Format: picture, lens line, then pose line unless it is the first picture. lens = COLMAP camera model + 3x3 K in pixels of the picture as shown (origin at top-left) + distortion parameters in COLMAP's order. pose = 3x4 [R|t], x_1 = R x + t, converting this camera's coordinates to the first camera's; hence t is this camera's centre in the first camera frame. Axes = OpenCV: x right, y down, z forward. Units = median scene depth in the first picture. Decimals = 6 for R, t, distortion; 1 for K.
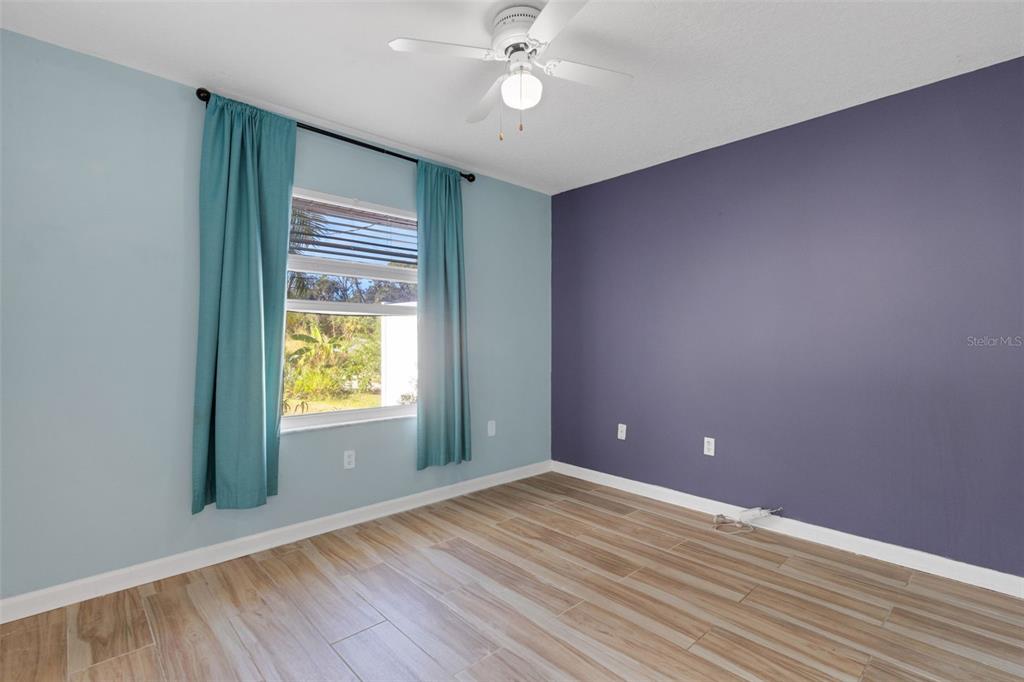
lens RADIAL K [[475.1, 0, 511.3], [0, 475.1, 339.8], [0, 0, 1]] dist [0.006699, 0.000410]
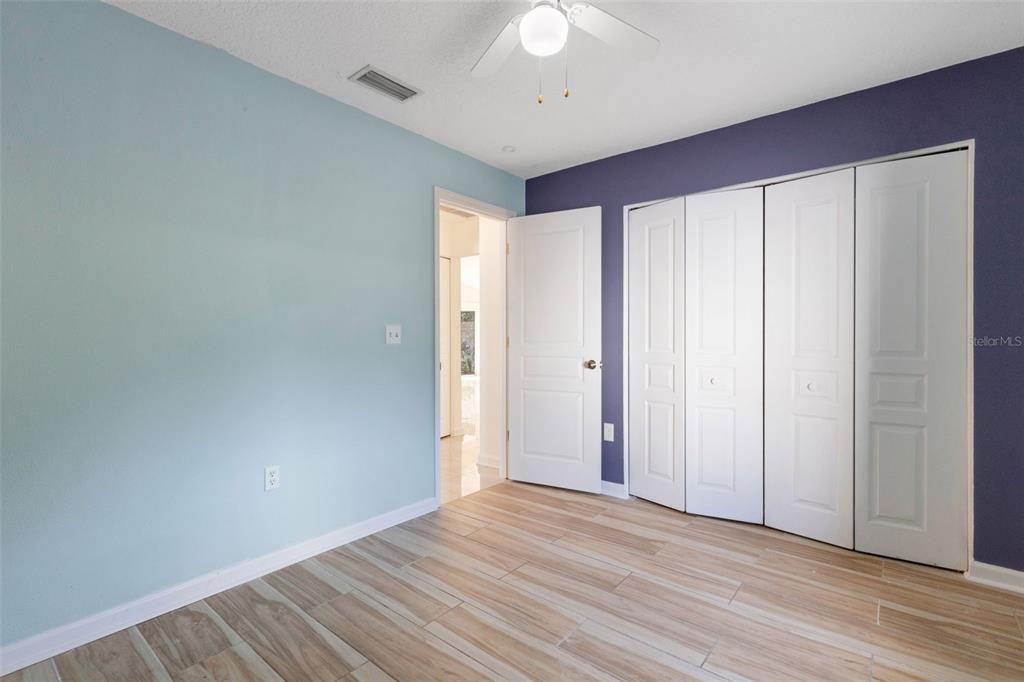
lens RADIAL K [[488.5, 0, 521.3], [0, 488.5, 341.0], [0, 0, 1]] dist [0.004302, 0.000425]
pose [[-0.986502, 0.002995, -0.163723, 0.160808], [0.001750, 0.999968, 0.007746, -0.004228], [0.163741, 0.007355, -0.986476, 1.453388]]
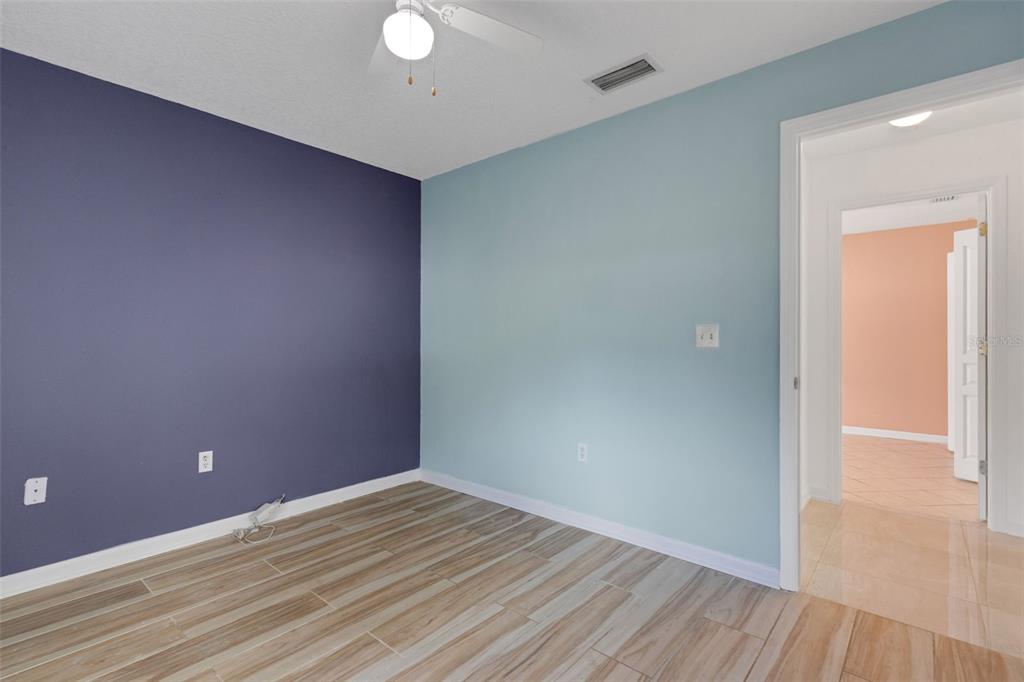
lens RADIAL K [[475.1, 0, 511.3], [0, 475.1, 339.8], [0, 0, 1]] dist [0.006699, 0.000410]
pose [[-0.118444, -0.000829, 0.992960, -0.648844], [-0.008577, 0.999963, -0.000188, 0.000507], [-0.992924, -0.008539, -0.118447, 0.724679]]
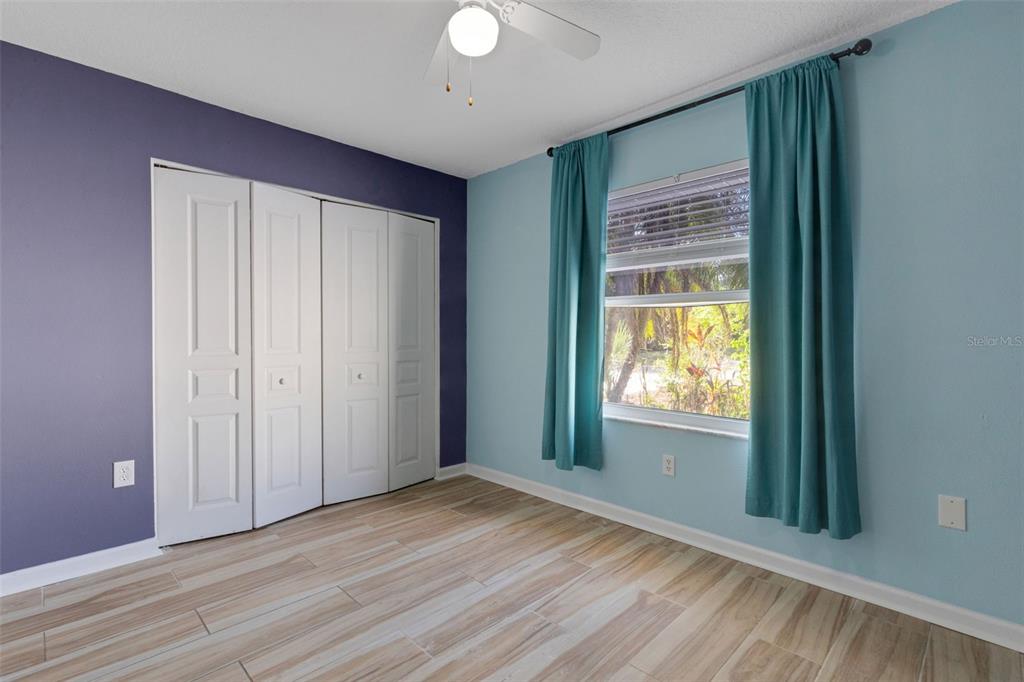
lens RADIAL K [[458.1, 0, 512.0], [0, 458.1, 341.0], [0, 0, 1]] dist [0.002619, 0.000235]
pose [[0.049102, 0.010325, -0.998740, 0.654881], [0.005686, 0.999927, 0.010616, -0.000559], [0.998778, -0.006200, 0.049040, 0.811884]]
